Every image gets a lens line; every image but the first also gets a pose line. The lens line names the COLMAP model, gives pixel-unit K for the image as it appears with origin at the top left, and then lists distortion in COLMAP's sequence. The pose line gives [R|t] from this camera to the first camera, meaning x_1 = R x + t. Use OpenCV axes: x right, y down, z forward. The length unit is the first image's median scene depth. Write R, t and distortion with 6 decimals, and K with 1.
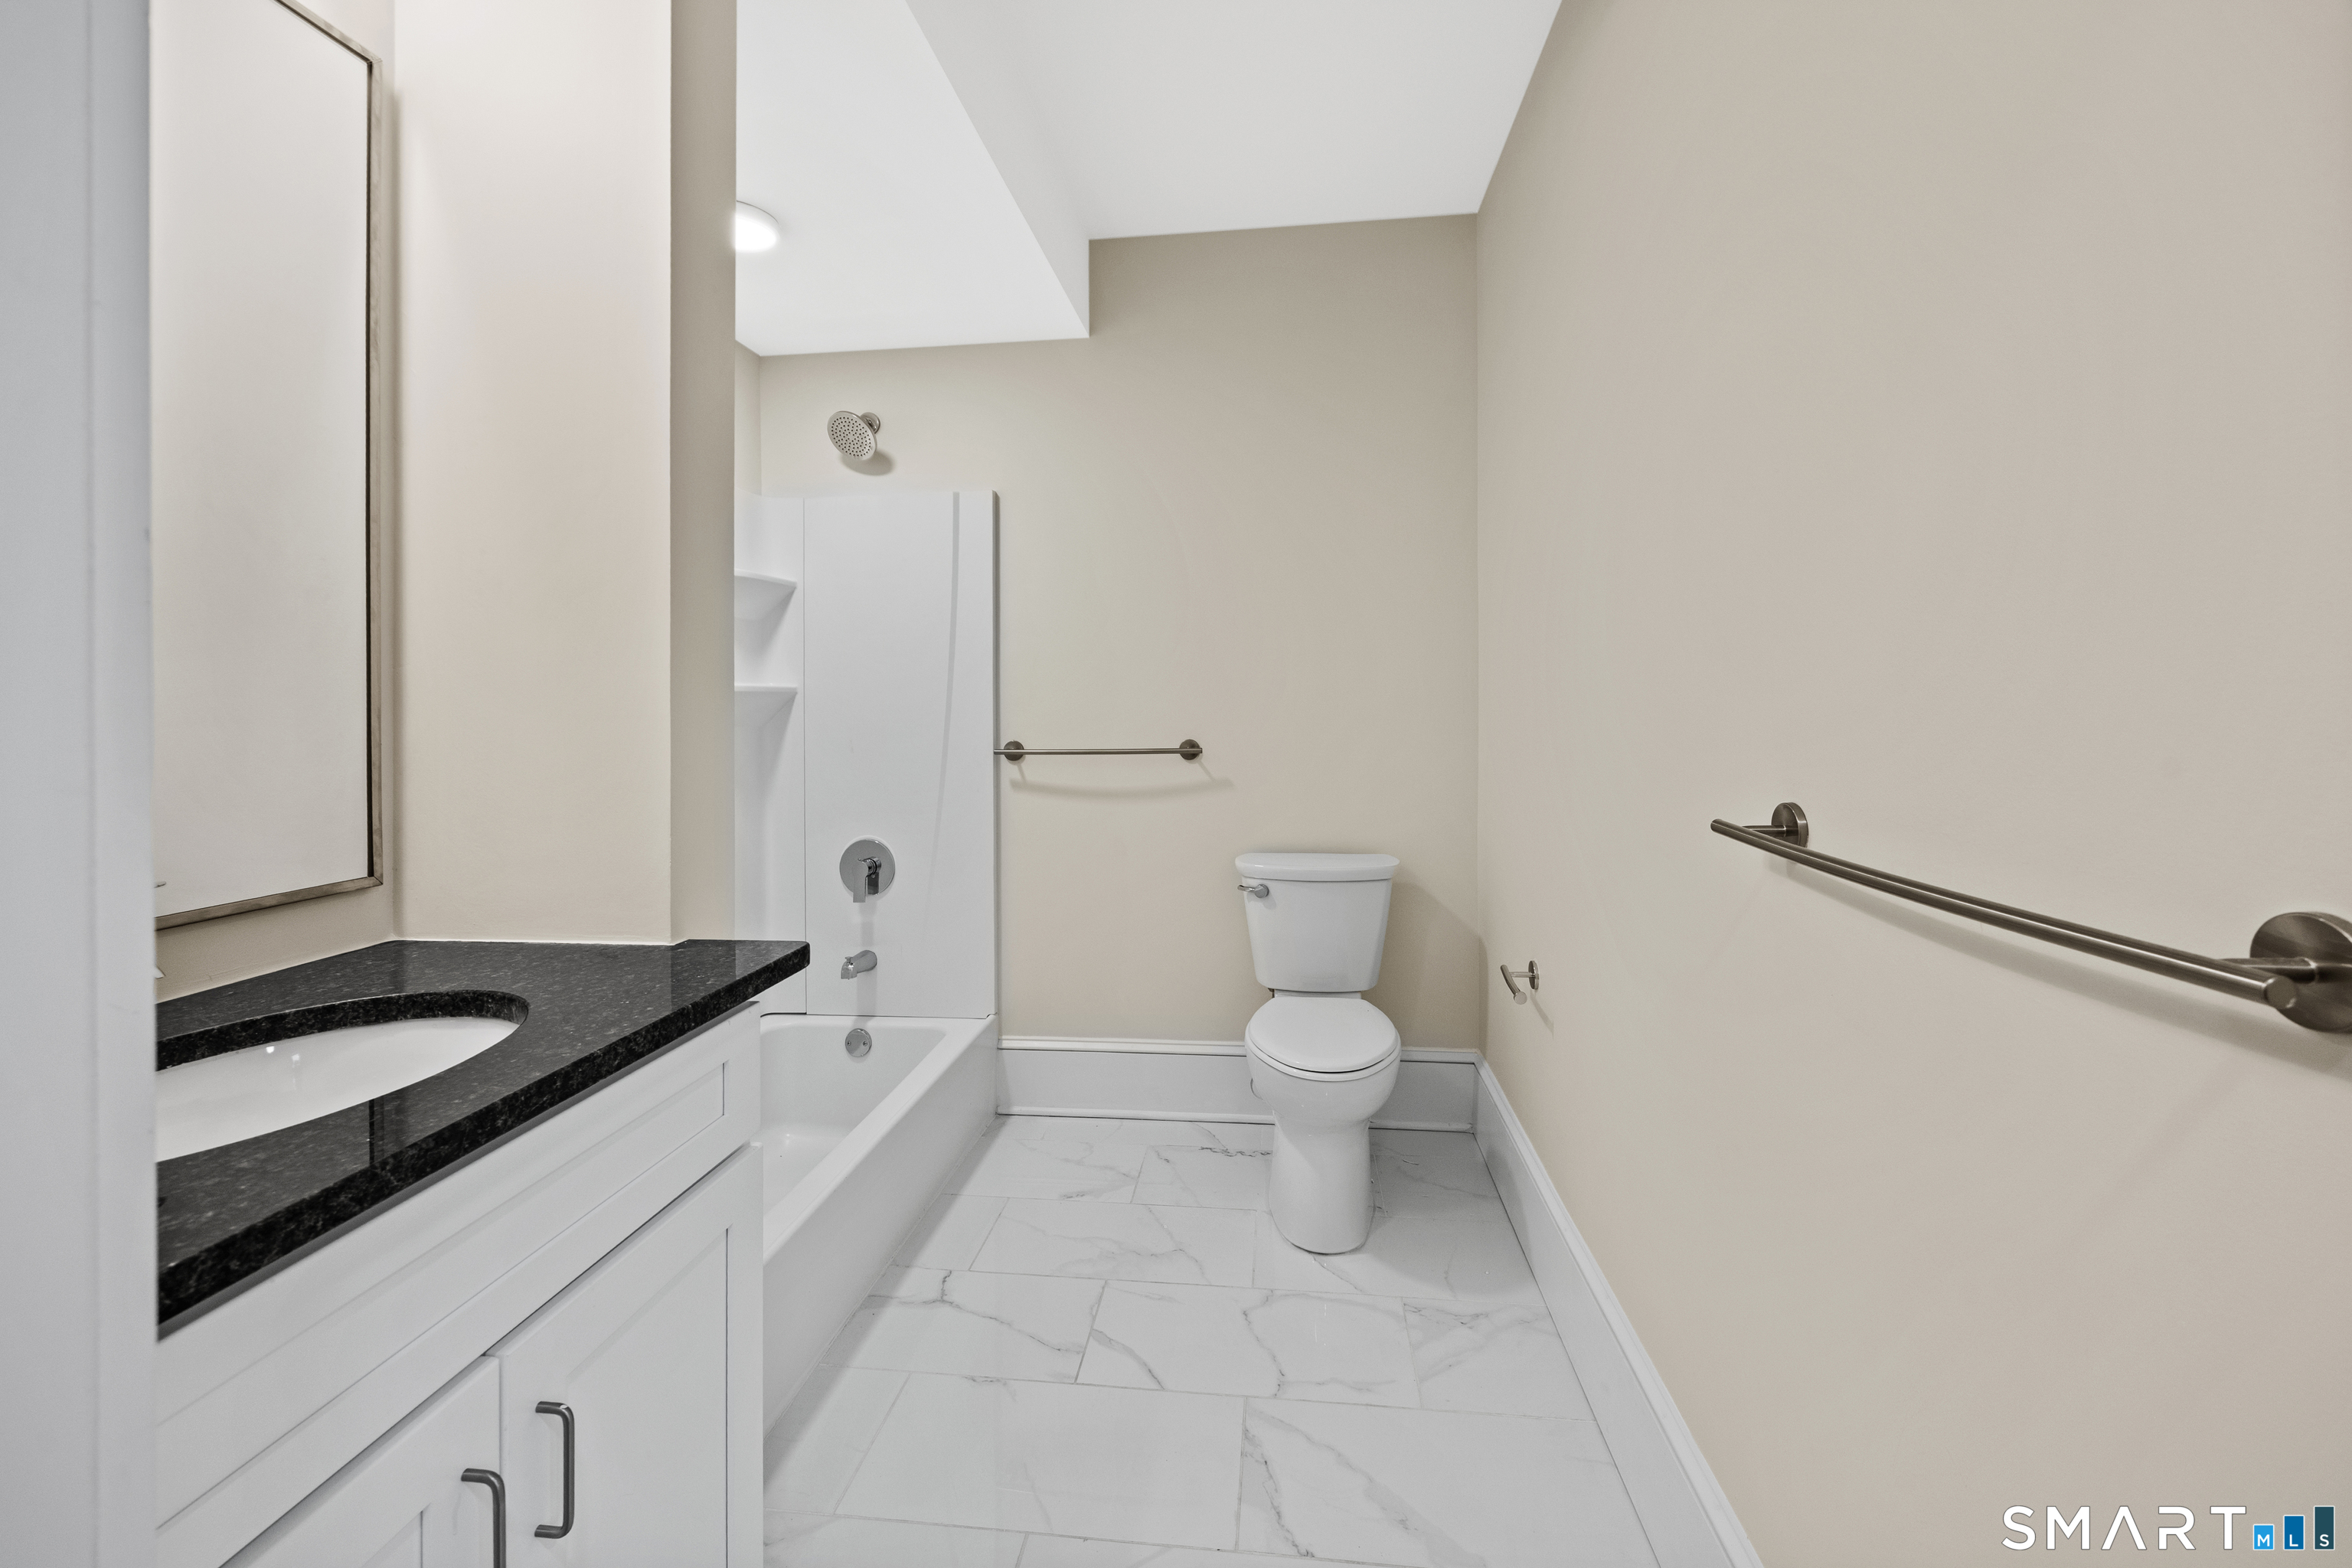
lens RADIAL K [[933.4, 0, 1177.8], [0, 933.4, 696.1], [0, 0, 1]] dist [0.003793, 0.000307]
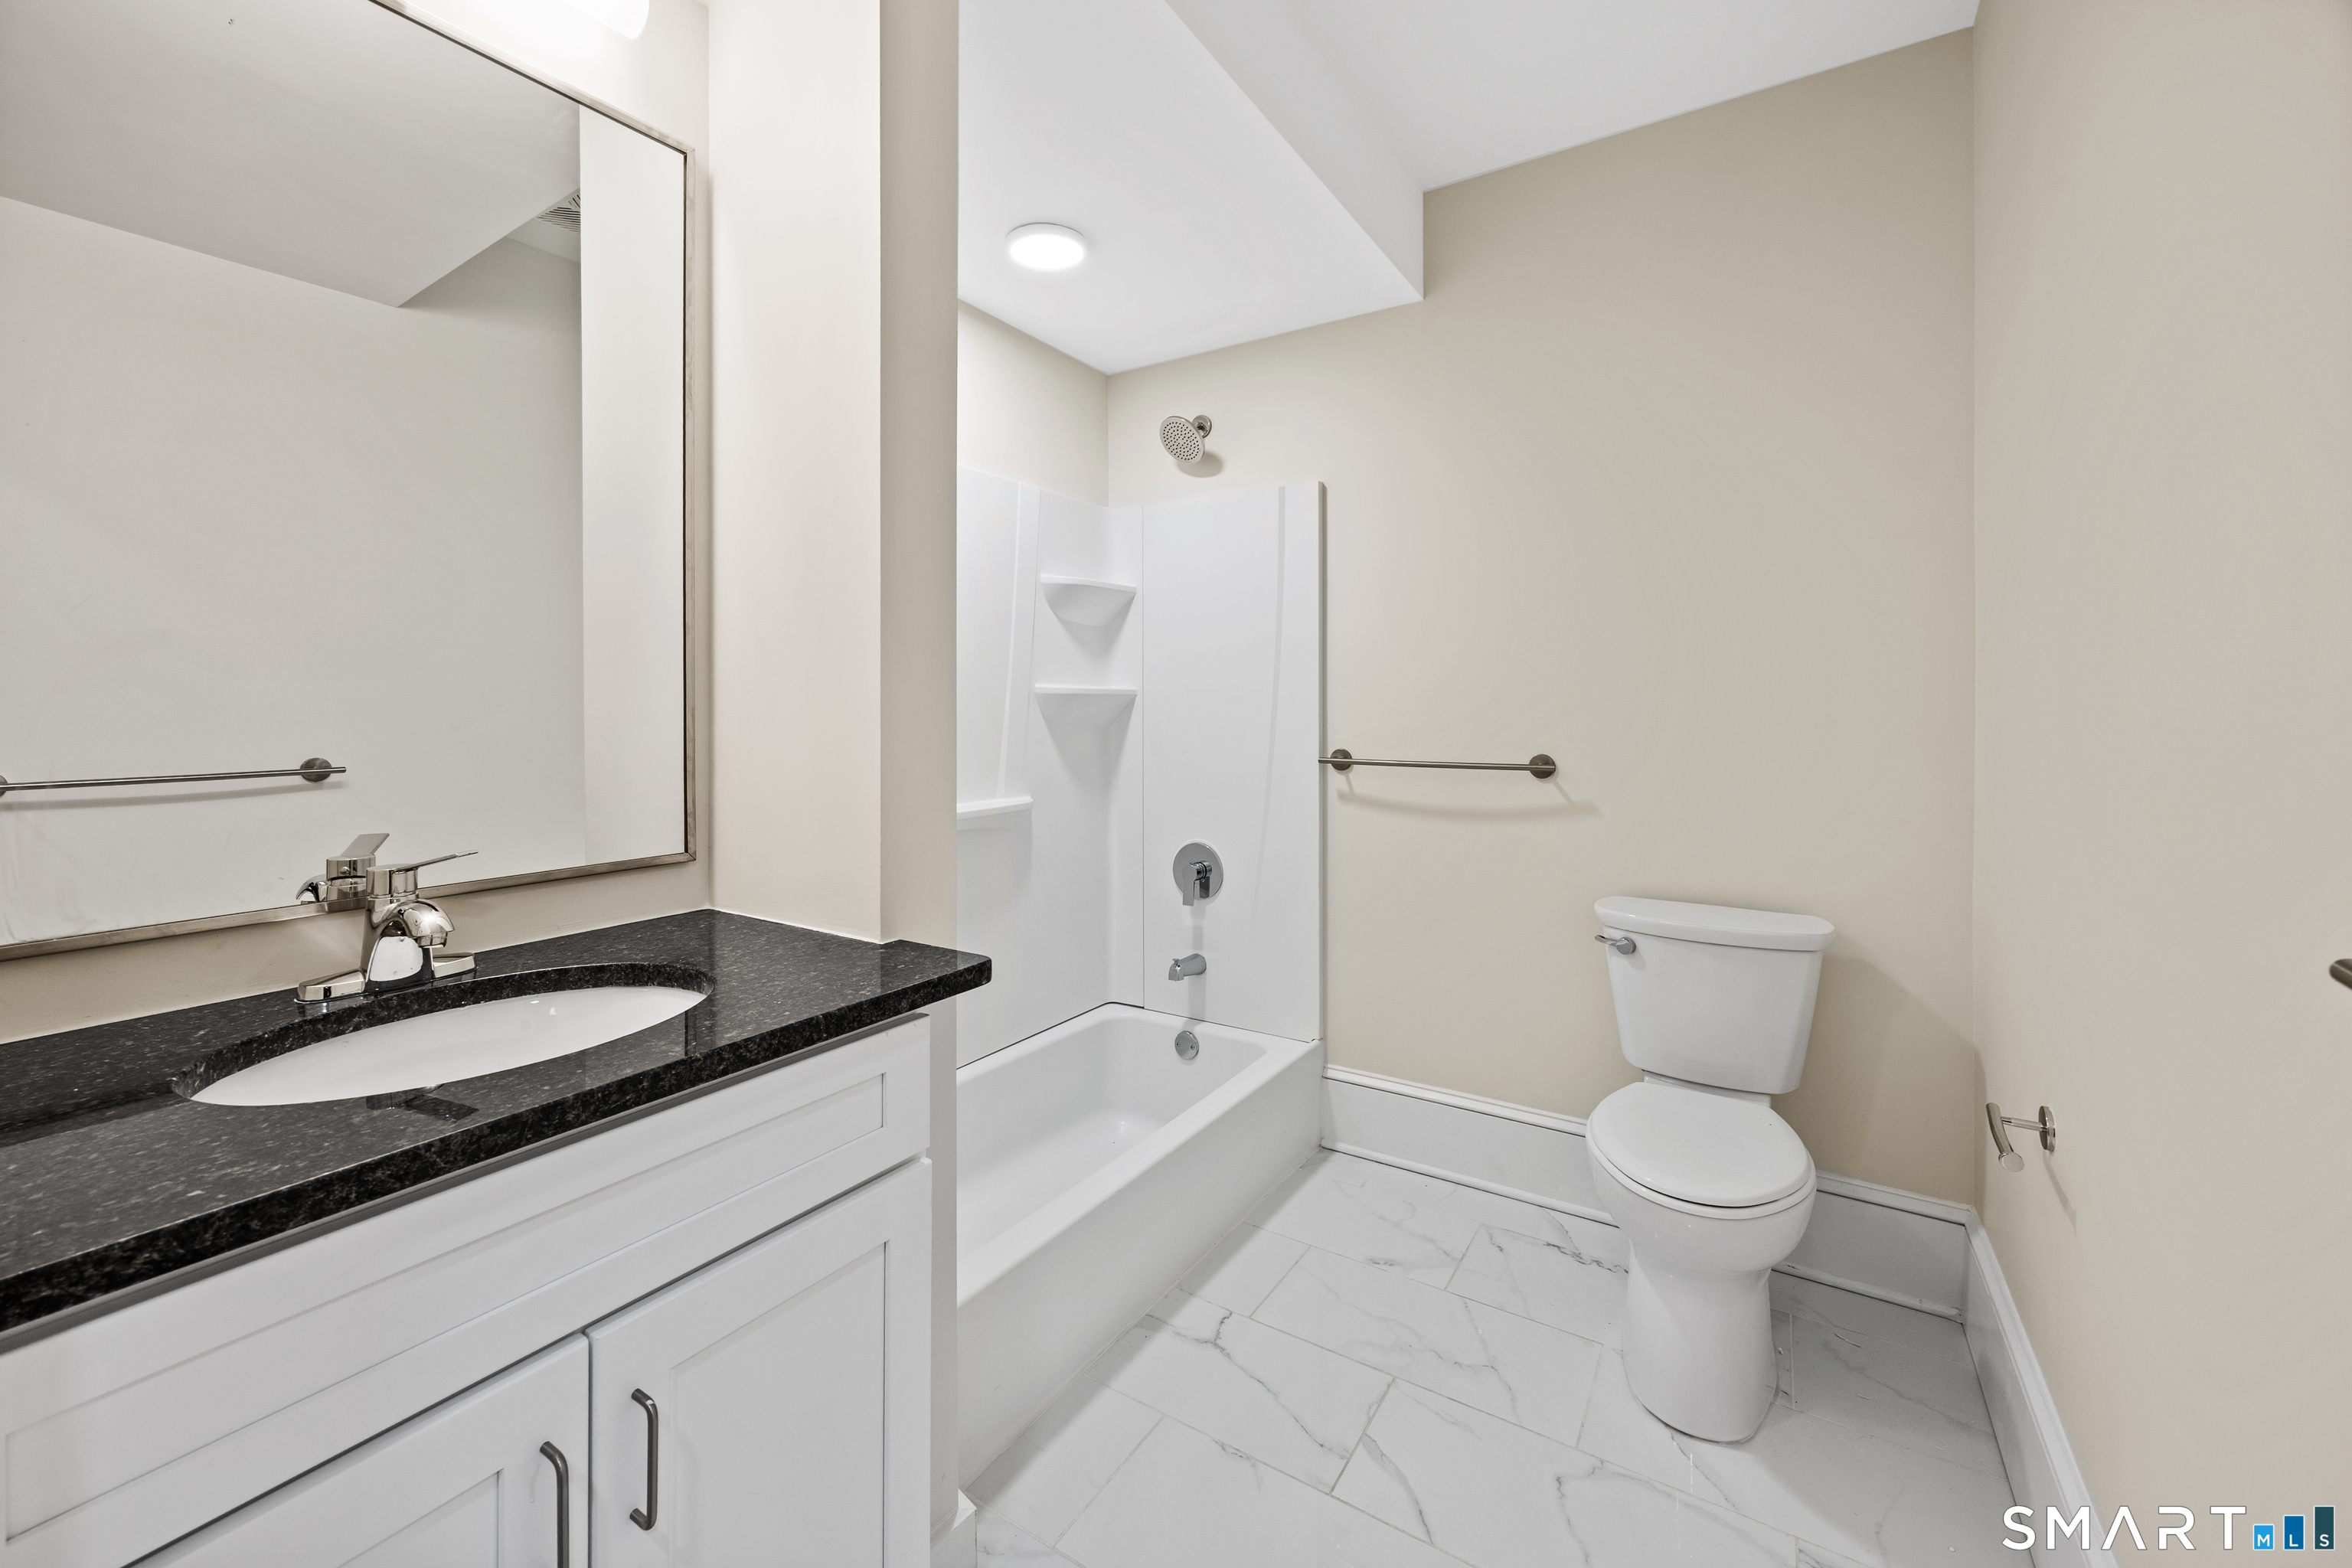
lens RADIAL K [[933.4, 0, 1177.8], [0, 933.4, 696.1], [0, 0, 1]] dist [0.003793, 0.000307]
pose [[0.899787, 0.007937, -0.436258, 0.112371], [-0.008689, 0.999962, 0.000271, -0.004694], [0.436244, 0.003546, 0.899821, 0.126458]]
